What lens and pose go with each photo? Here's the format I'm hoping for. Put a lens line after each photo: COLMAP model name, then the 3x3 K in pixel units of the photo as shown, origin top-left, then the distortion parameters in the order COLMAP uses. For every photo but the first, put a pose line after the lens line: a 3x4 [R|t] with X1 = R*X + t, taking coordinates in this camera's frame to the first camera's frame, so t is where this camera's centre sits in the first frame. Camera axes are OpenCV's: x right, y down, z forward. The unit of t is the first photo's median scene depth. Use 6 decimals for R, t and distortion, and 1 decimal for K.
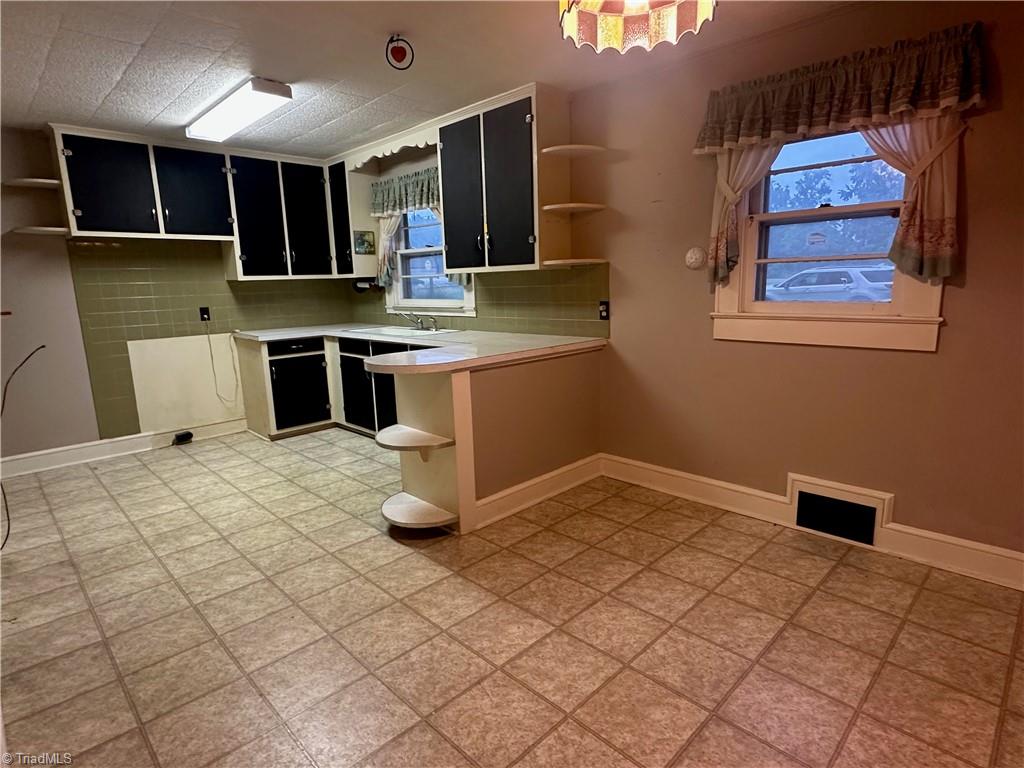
lens RADIAL K [[546.3, 0, 492.0], [0, 546.3, 382.7], [0, 0, 1]] dist [0.001016, 0.000791]
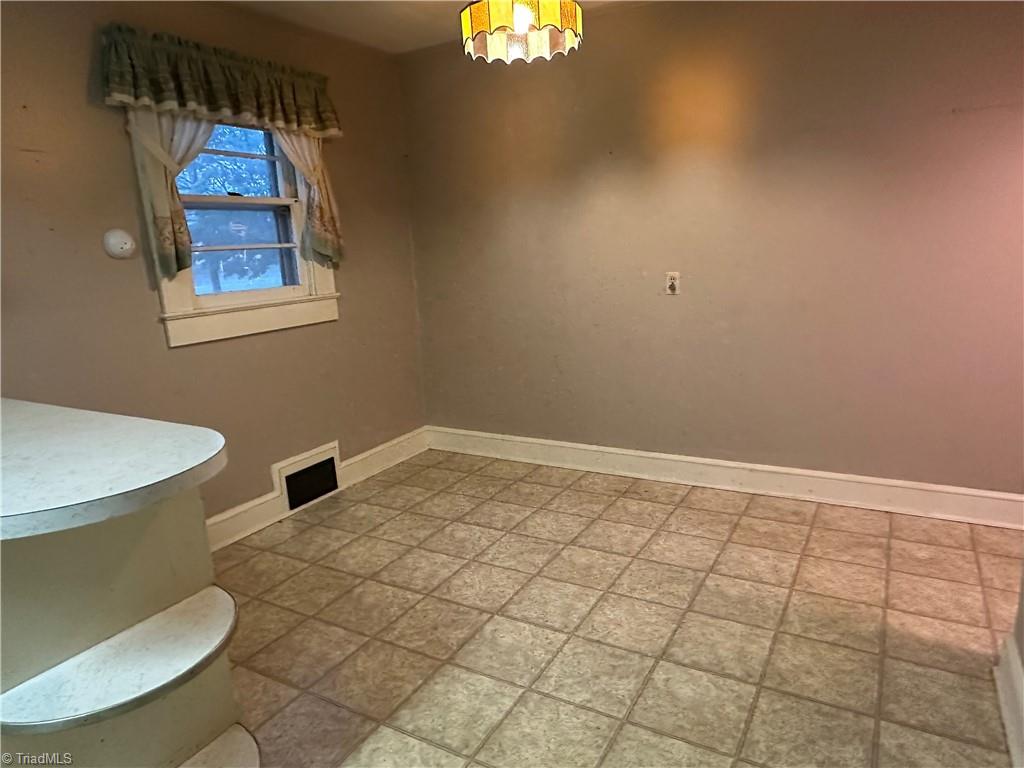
lens RADIAL K [[664.0, 0, 531.8], [0, 664.0, 391.0], [0, 0, 1]] dist [-0.009156, -0.003018]
pose [[-0.297047, -0.165424, 0.940424, -0.530992], [0.233595, 0.942364, 0.239549, -0.105282], [-0.925849, 0.290836, -0.241284, 0.633261]]
